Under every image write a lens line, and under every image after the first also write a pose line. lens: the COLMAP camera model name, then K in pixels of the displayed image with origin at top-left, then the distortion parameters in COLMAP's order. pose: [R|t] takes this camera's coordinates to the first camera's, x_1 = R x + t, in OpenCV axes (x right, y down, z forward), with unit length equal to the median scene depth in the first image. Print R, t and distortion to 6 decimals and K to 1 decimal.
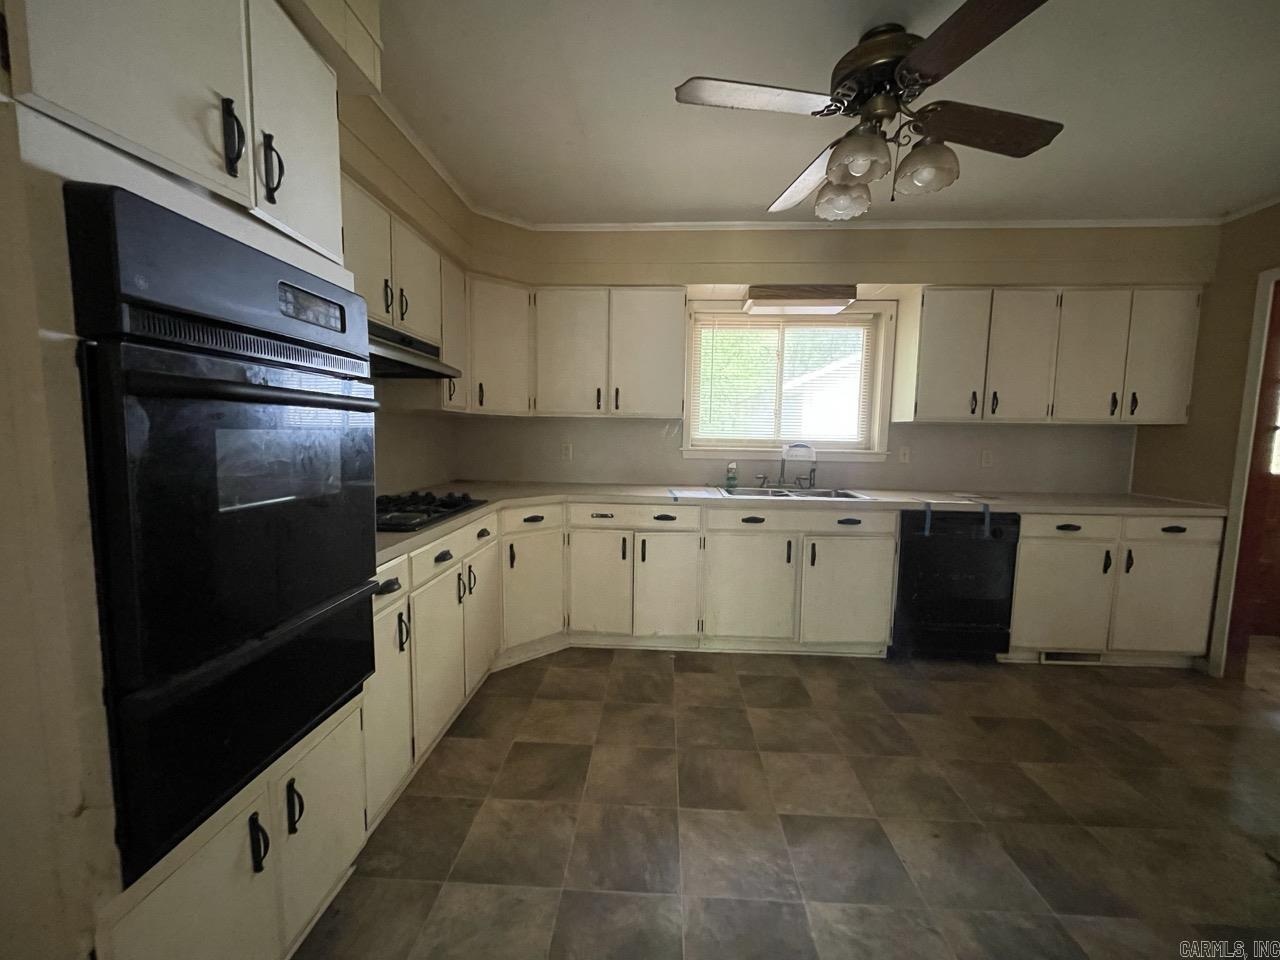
lens RADIAL K [[520.3, 0, 639.8], [0, 520.3, 480.5], [0, 0, 1]] dist [-0.003271, -0.000096]
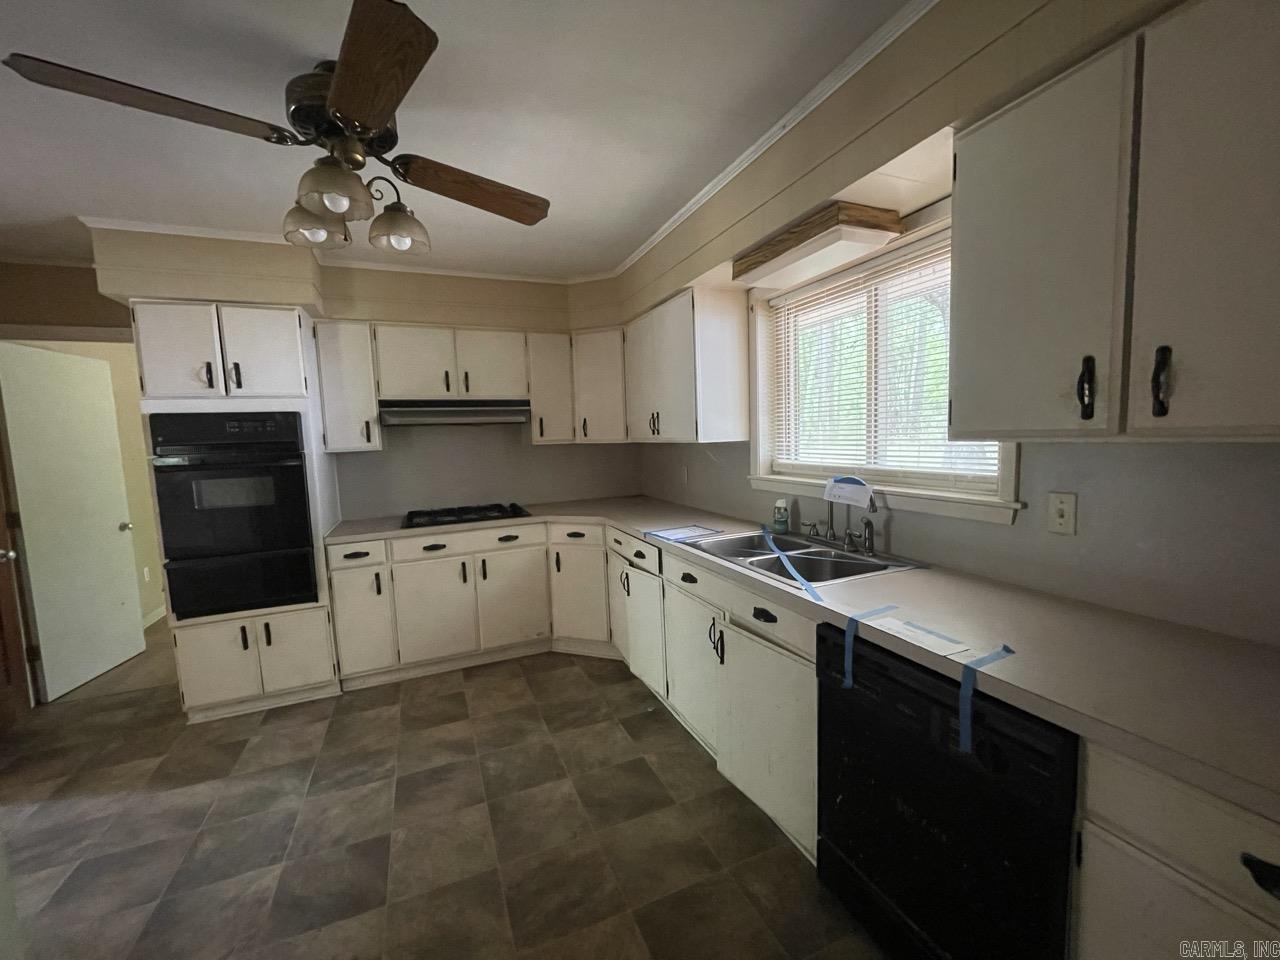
lens RADIAL K [[520.3, 0, 642.9], [0, 520.3, 481.0], [0, 0, 1]] dist [-0.003271, -0.000096]
pose [[0.430622, 0.049813, -0.901156, 0.956433], [-0.039980, 0.998548, 0.036092, -0.100091], [0.901646, 0.020486, 0.431989, 0.661557]]
